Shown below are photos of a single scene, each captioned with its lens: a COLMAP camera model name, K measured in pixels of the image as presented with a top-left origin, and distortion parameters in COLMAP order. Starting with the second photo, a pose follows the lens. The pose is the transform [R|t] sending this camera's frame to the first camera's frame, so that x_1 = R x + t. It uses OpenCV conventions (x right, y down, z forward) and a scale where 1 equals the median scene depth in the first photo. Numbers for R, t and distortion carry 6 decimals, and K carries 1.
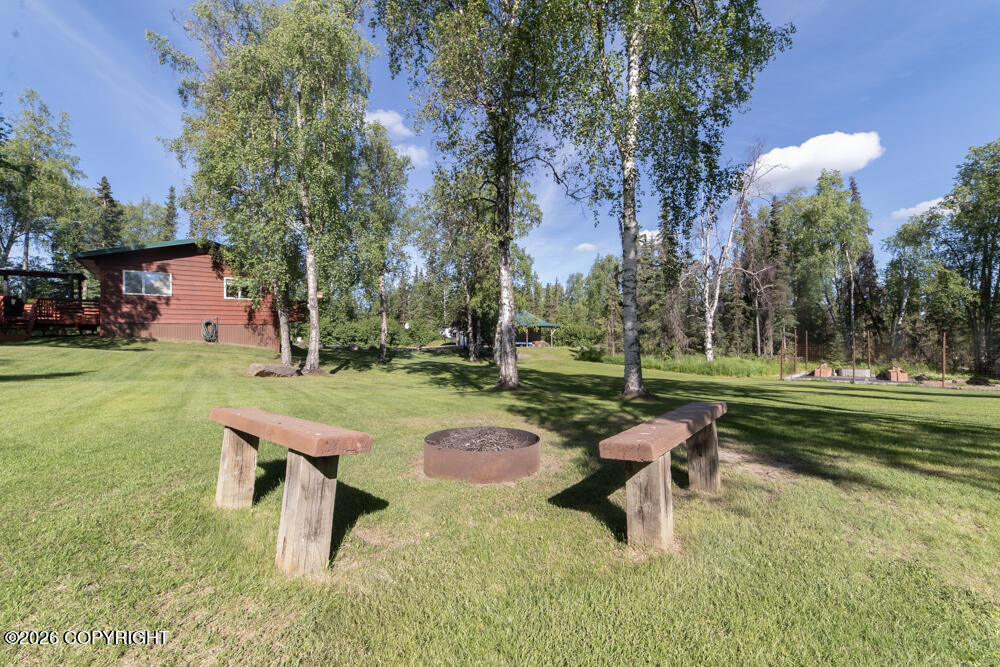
lens RADIAL K [[389.7, 0, 504.5], [0, 389.7, 331.1], [0, 0, 1]] dist [-0.020924, 0.010917]
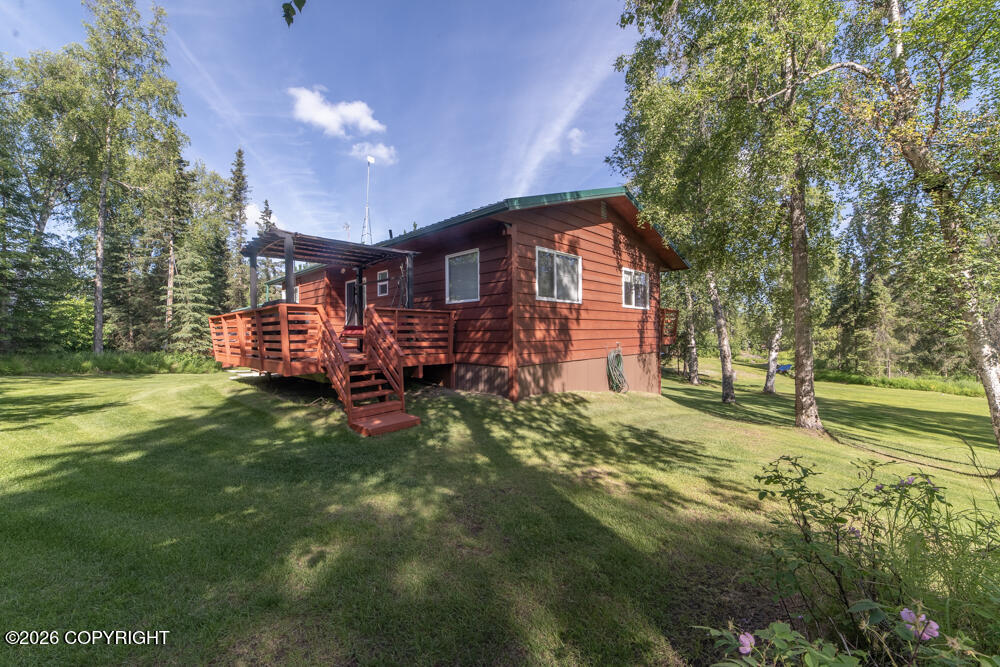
lens RADIAL K [[389.7, 0, 504.5], [0, 389.7, 331.1], [0, 0, 1]] dist [-0.020924, 0.010917]
pose [[0.996472, -0.003210, 0.083863, -0.615815], [0.003133, 0.999995, 0.001046, -0.035120], [-0.083866, -0.000780, 0.996477, 0.319767]]
